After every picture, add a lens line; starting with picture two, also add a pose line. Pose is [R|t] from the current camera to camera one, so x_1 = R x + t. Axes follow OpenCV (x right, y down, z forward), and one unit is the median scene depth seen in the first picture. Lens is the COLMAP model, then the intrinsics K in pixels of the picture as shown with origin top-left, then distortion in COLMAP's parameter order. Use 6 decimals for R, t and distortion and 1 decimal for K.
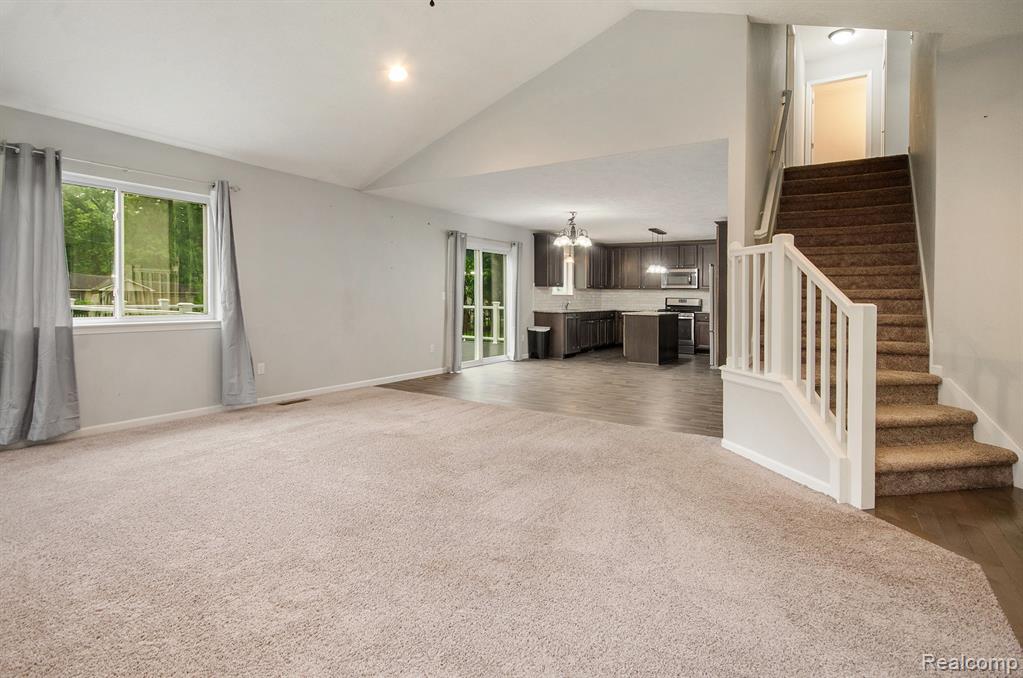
lens RADIAL K [[502.6, 0, 535.0], [0, 502.6, 299.2], [0, 0, 1]] dist [0.003235, 0.000349]
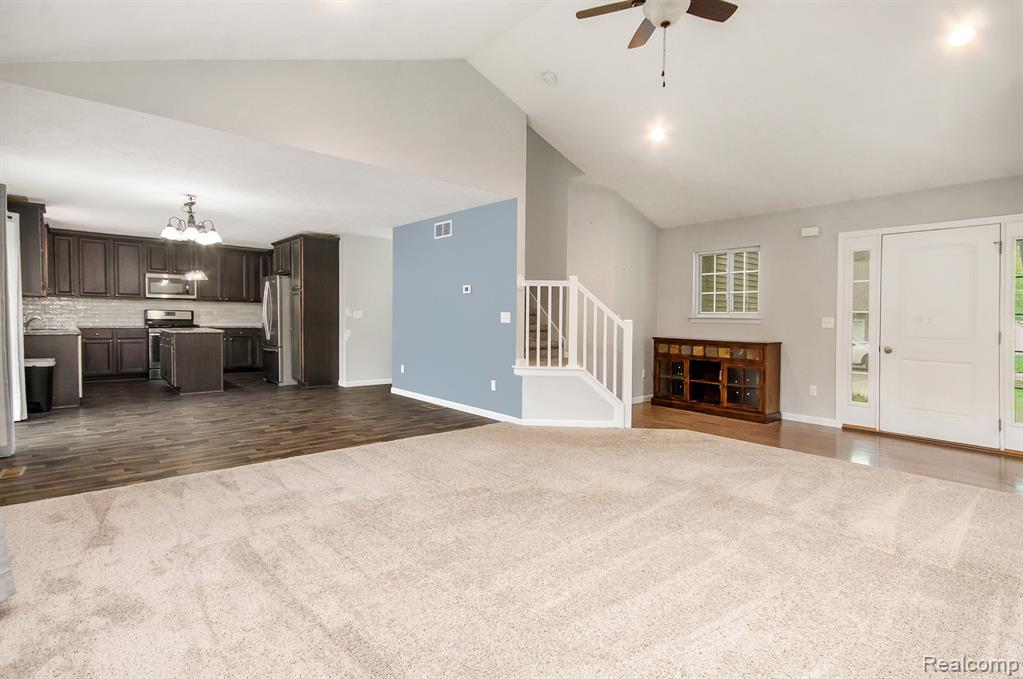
lens RADIAL K [[516.3, 0, 510.7], [0, 516.3, 322.7], [0, 0, 1]] dist [0.028941, 0.000182]
pose [[0.302580, -0.020545, 0.952902, -0.465998], [-0.007007, 0.999693, 0.023779, -0.008355], [-0.953098, -0.013873, 0.302343, 0.293443]]
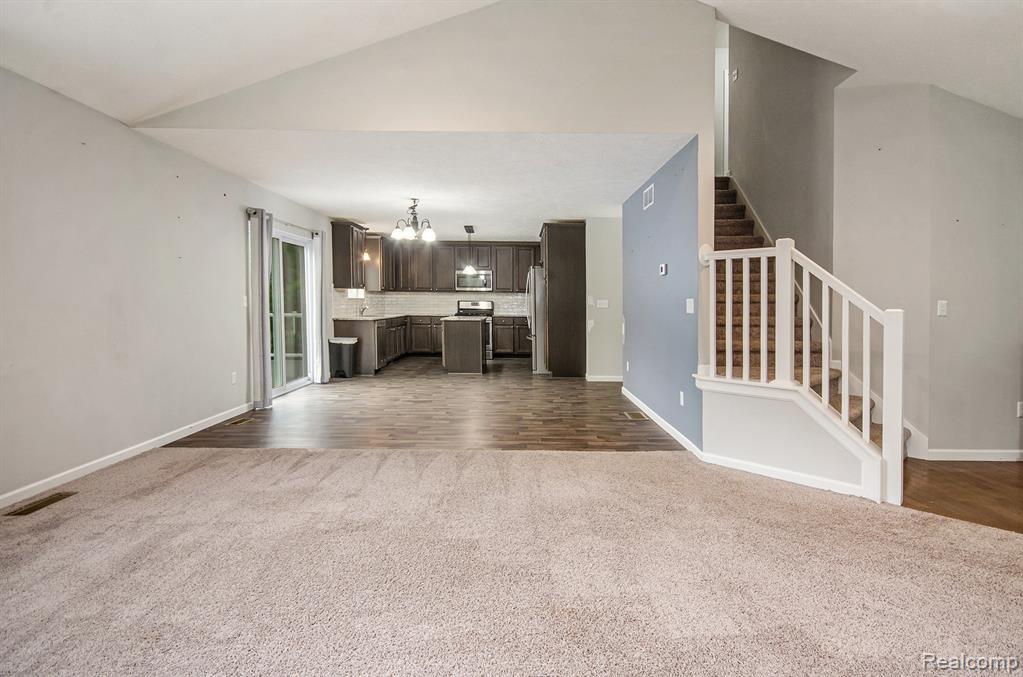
lens RADIAL K [[513.2, 0, 508.4], [0, 513.2, 308.3], [0, 0, 1]] dist [0.010682, -0.000263]
pose [[0.857550, -0.013218, 0.514230, -0.208704], [0.005788, 0.999854, 0.016048, -0.005160], [-0.514368, -0.010786, 0.857502, 0.174452]]
